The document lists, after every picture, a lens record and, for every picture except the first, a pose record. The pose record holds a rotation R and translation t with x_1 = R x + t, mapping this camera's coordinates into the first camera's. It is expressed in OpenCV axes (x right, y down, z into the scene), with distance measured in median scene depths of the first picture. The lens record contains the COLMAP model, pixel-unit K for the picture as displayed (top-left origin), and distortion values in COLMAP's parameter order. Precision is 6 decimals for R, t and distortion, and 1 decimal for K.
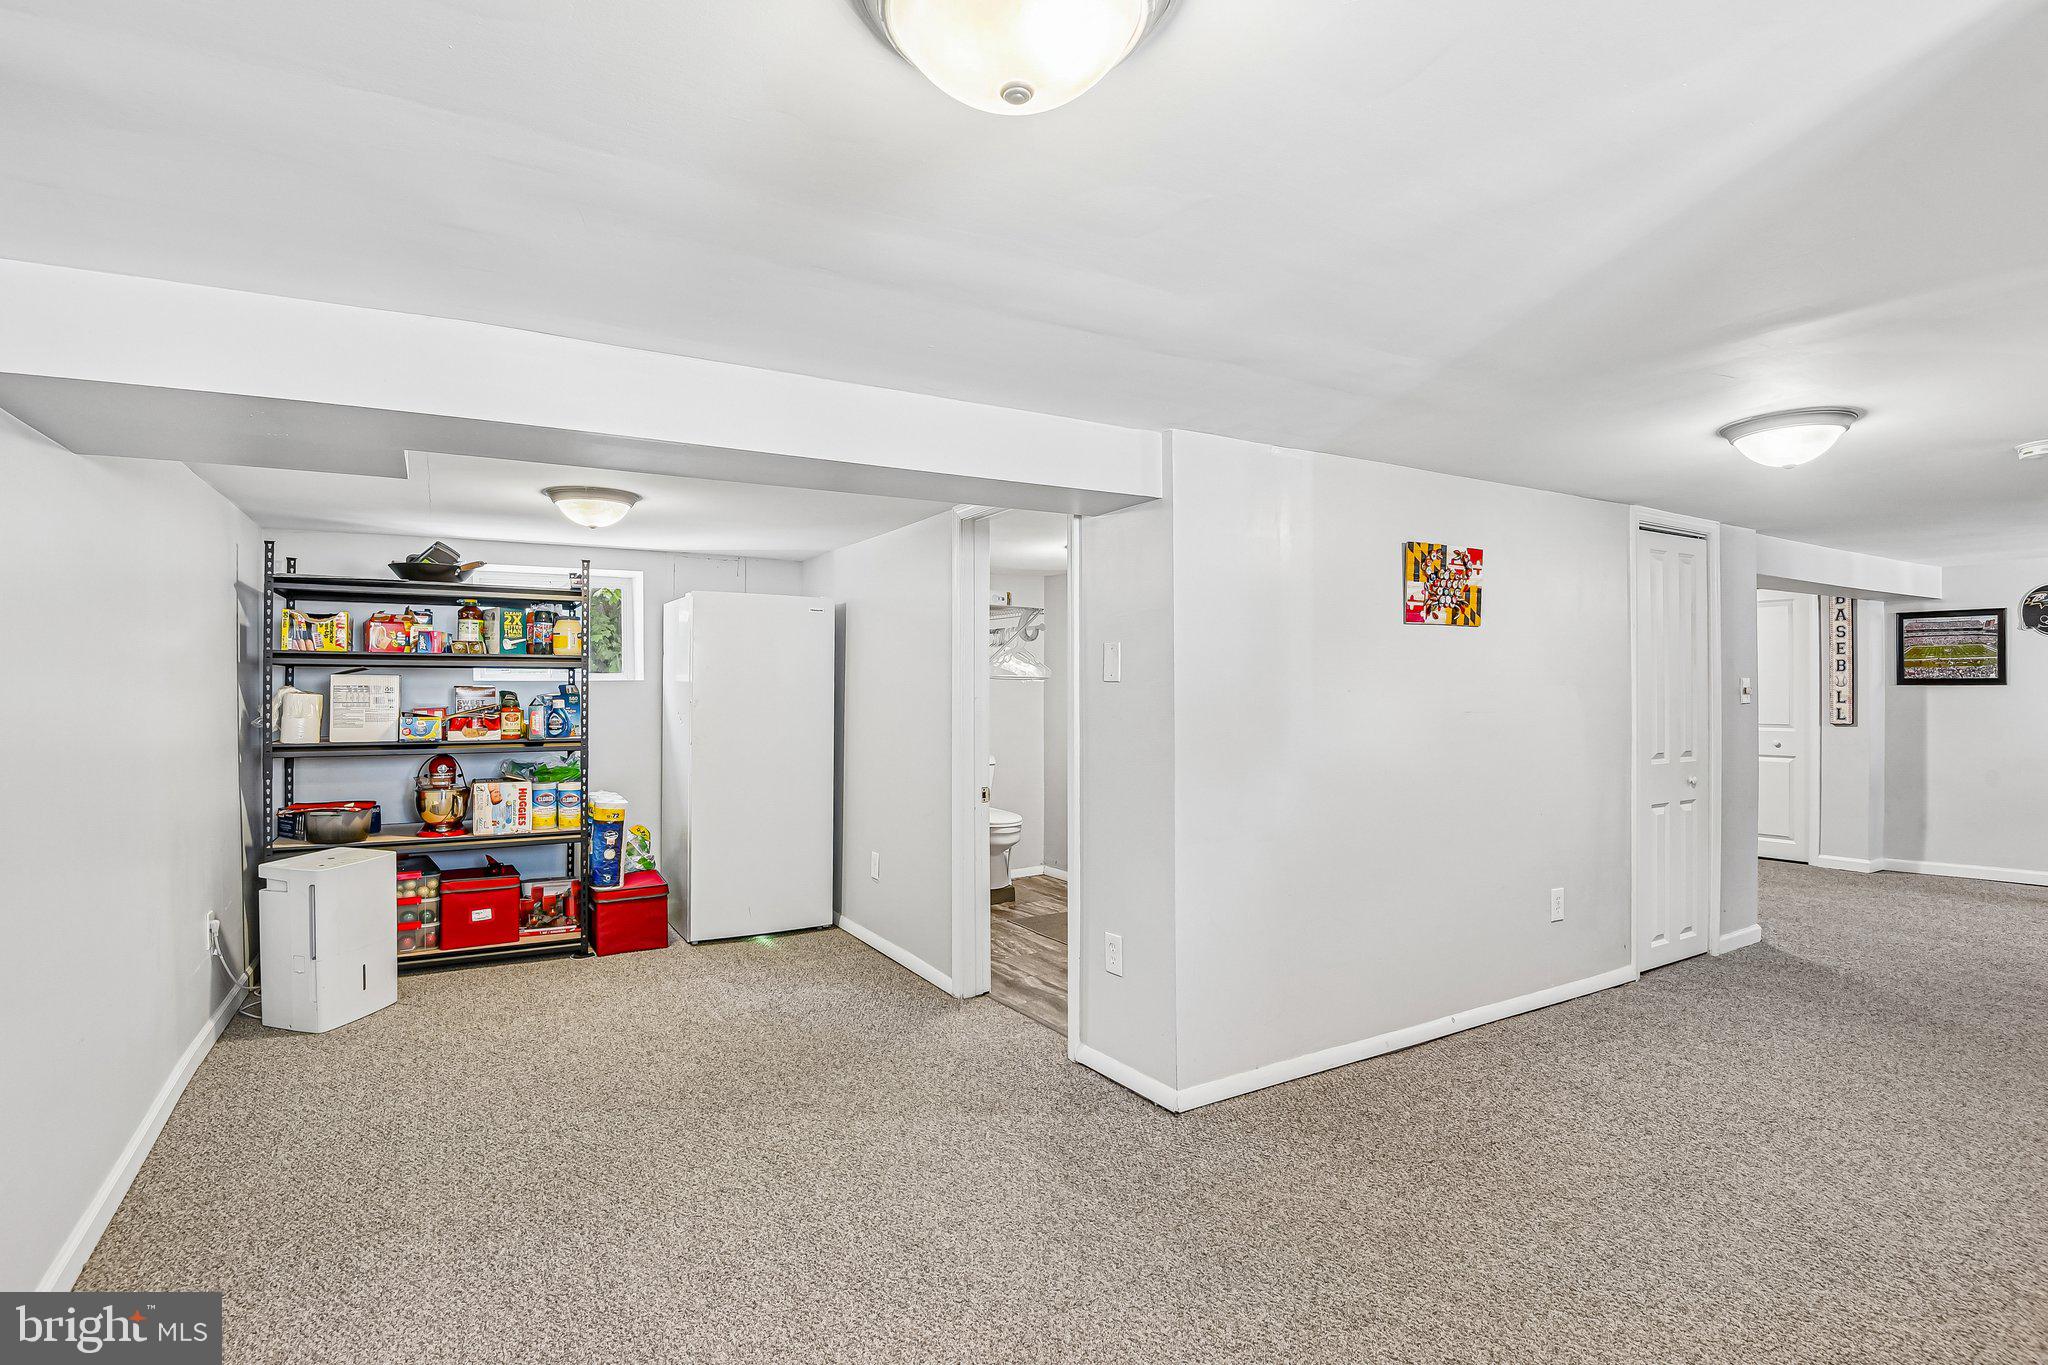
lens RADIAL K [[982.0, 0, 992.9], [0, 982.0, 681.9], [0, 0, 1]] dist [-0.000961, -0.029607]
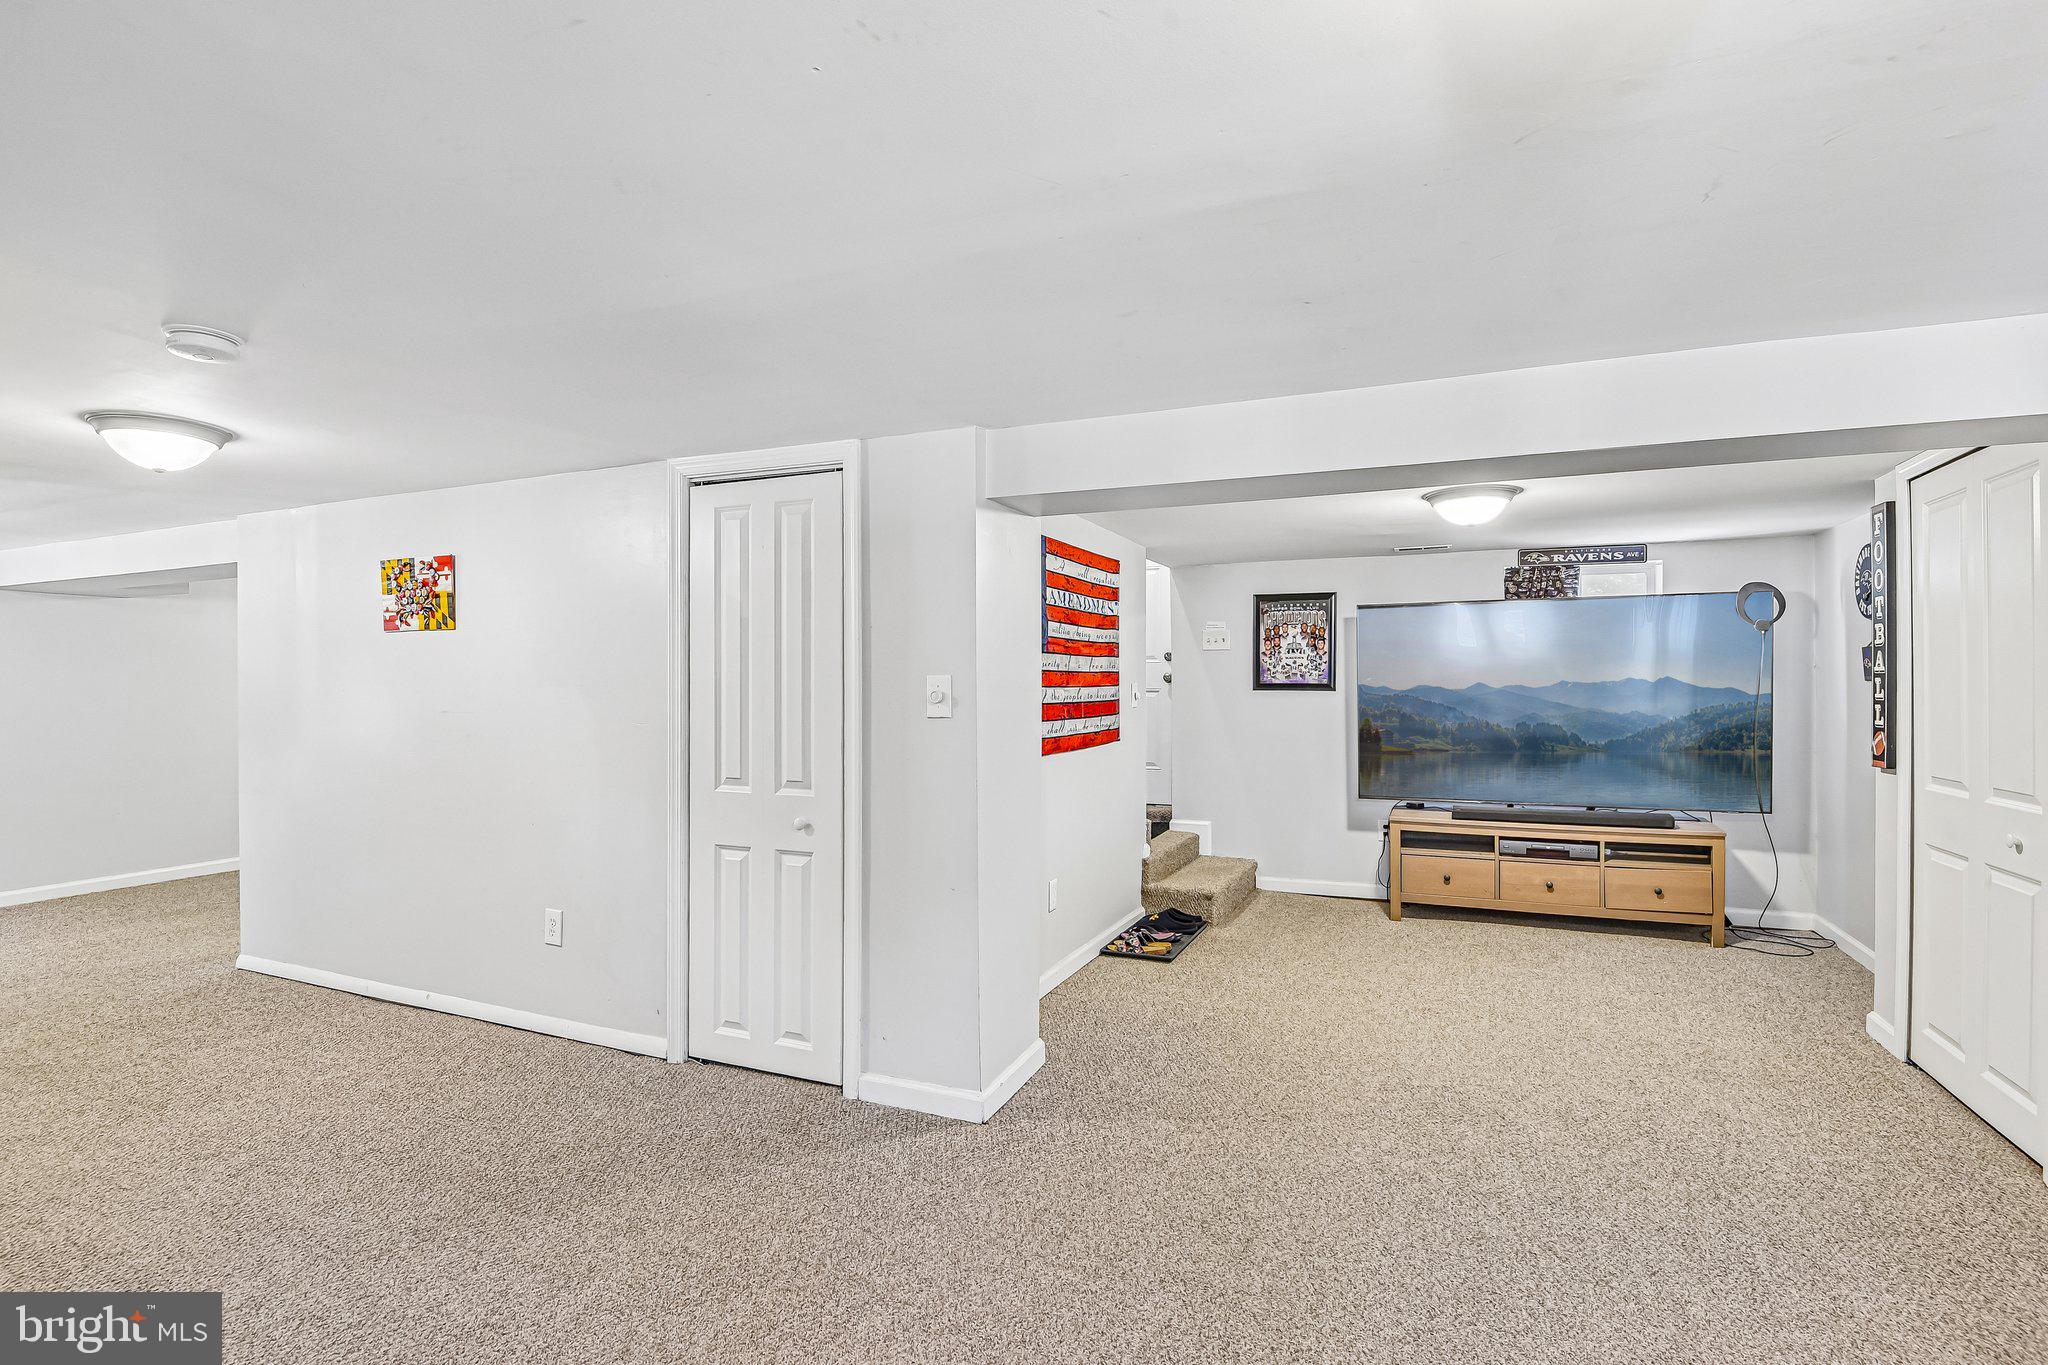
lens RADIAL K [[982.0, 0, 992.9], [0, 982.0, 681.9], [0, 0, 1]] dist [-0.000961, -0.029607]
pose [[0.590601, 0.003499, -0.806956, 1.702713], [0.001033, 0.999987, 0.005092, -0.006013], [0.806963, -0.003840, 0.590590, 0.865957]]
